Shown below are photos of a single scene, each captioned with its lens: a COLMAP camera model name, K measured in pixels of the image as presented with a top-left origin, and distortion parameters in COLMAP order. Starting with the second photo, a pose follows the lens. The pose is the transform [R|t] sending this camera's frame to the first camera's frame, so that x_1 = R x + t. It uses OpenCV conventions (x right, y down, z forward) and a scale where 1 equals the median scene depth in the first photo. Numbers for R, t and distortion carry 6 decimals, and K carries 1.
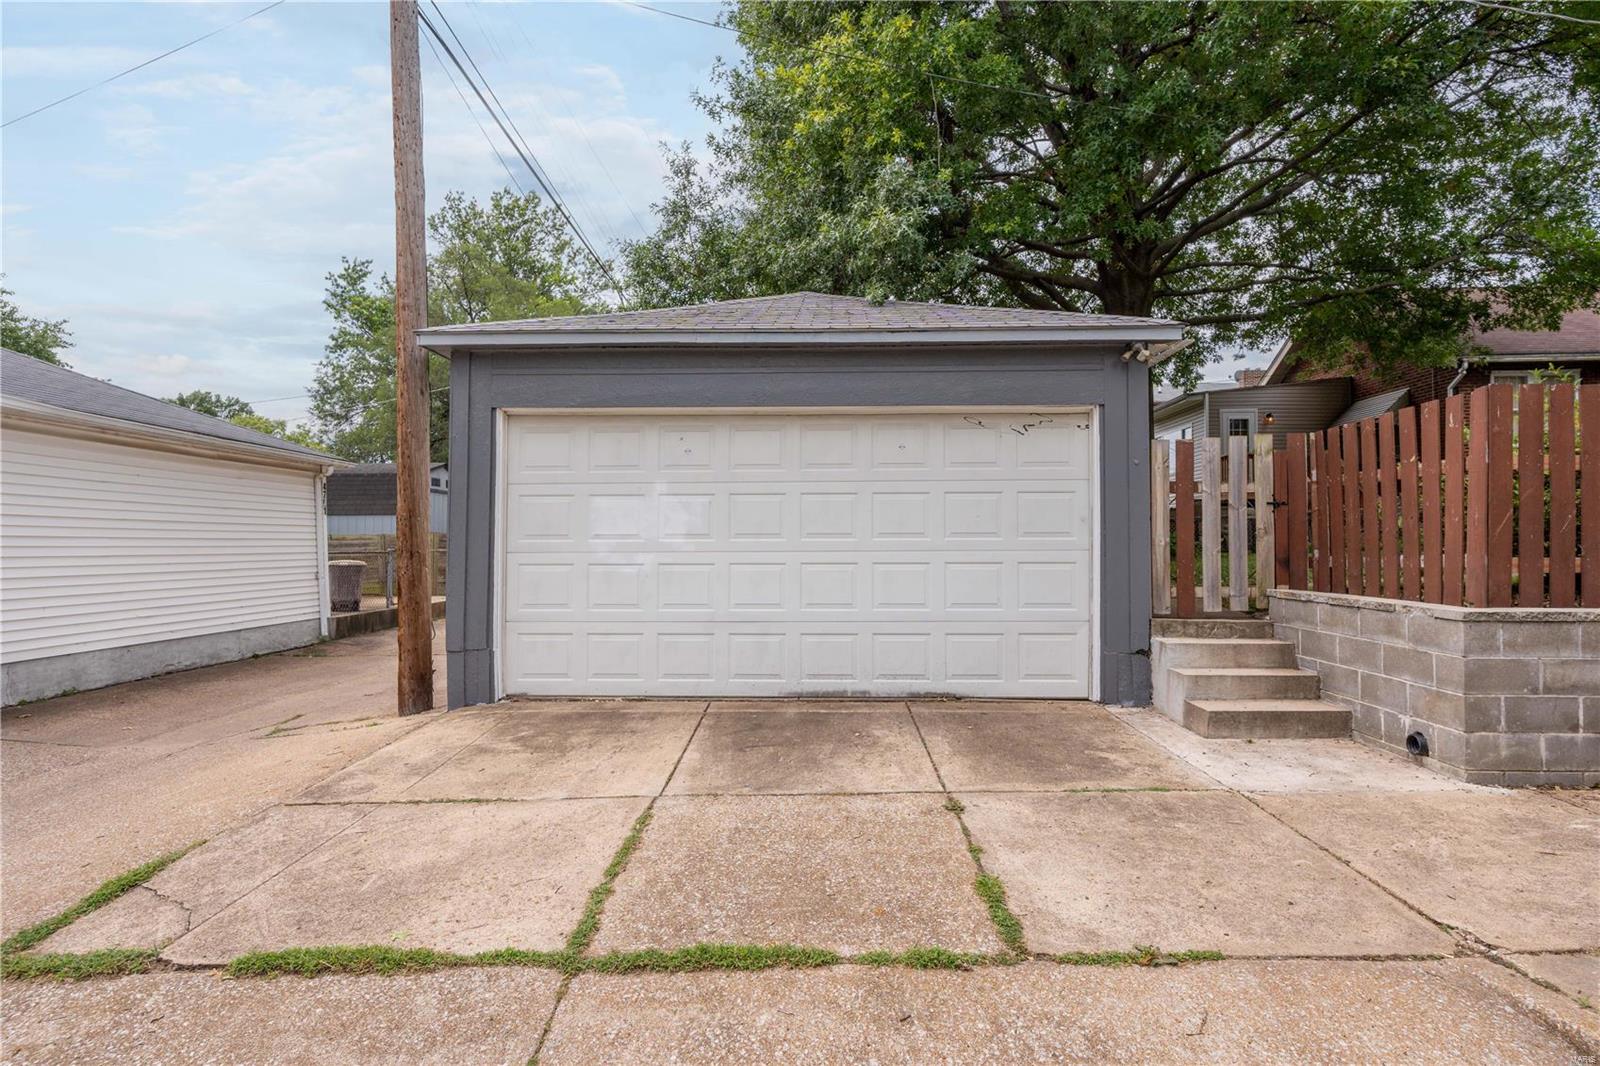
lens RADIAL K [[757.3, 0, 800.0], [0, 757.3, 533.0], [0, 0, 1]] dist [0.002625, 0.000204]
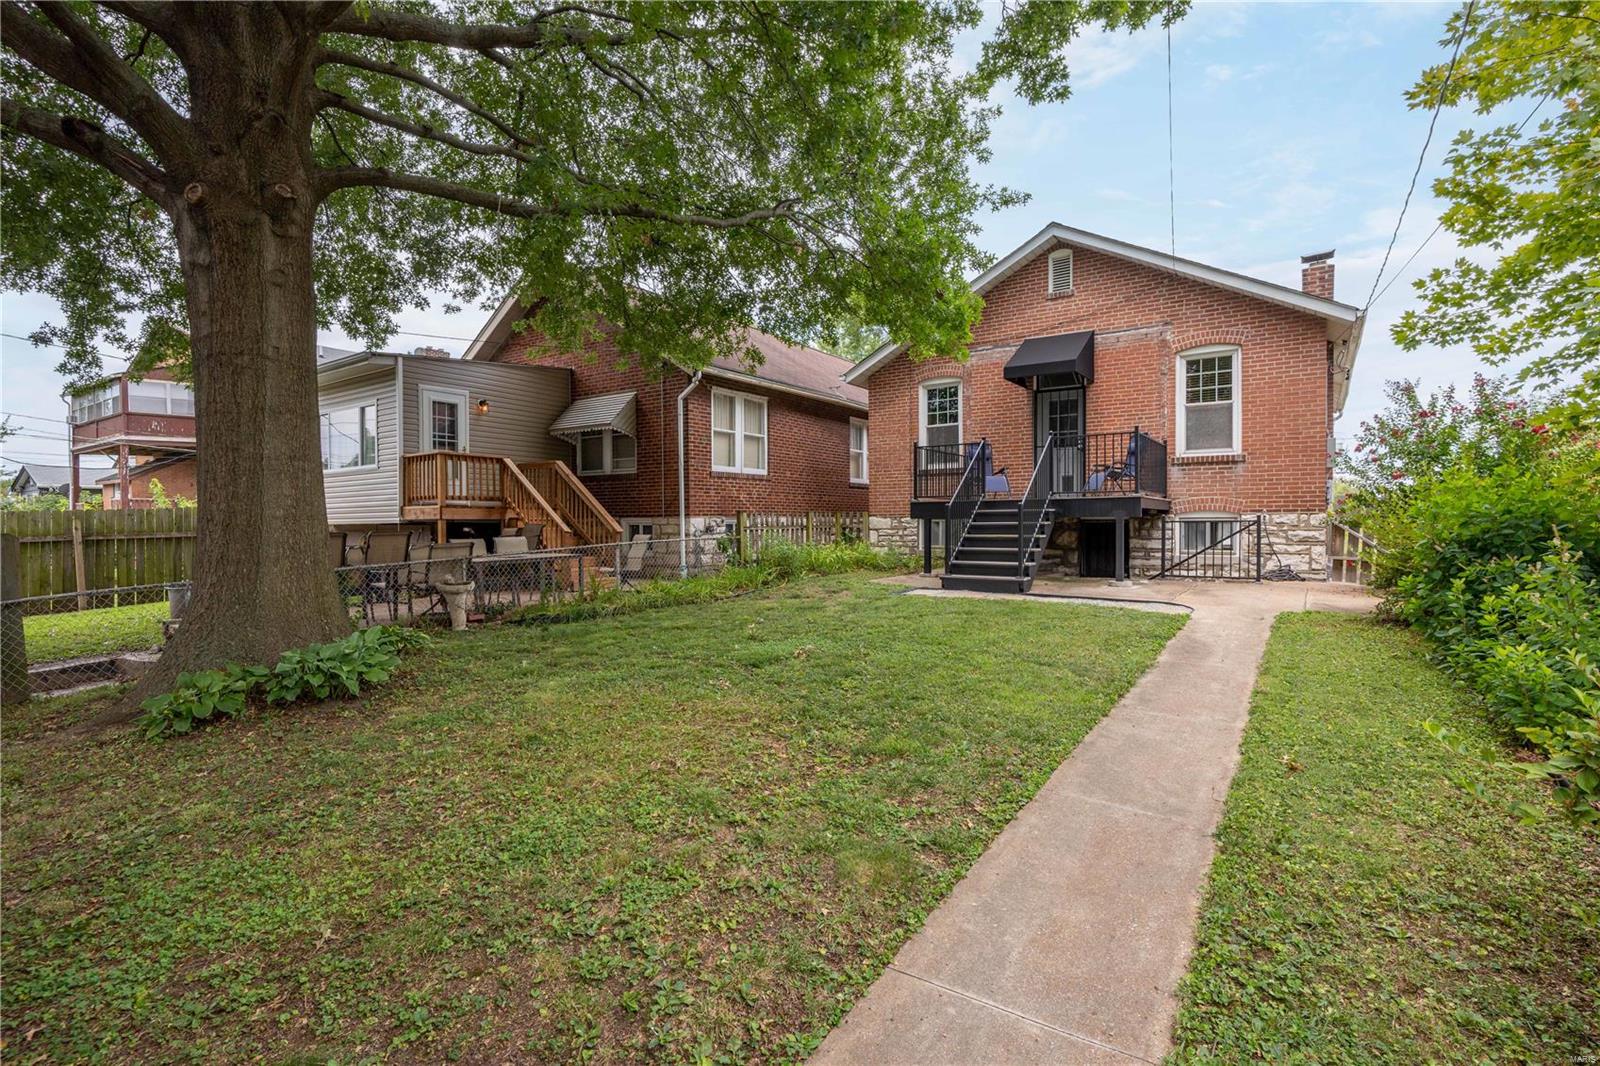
lens RADIAL K [[757.3, 0, 800.0], [0, 757.3, 533.0], [0, 0, 1]] dist [0.002625, 0.000204]
pose [[0.545793, -0.011962, 0.837835, 0.577395], [-0.009512, 0.999745, 0.020470, -0.161226], [-0.837866, -0.019142, 0.545540, 1.168622]]
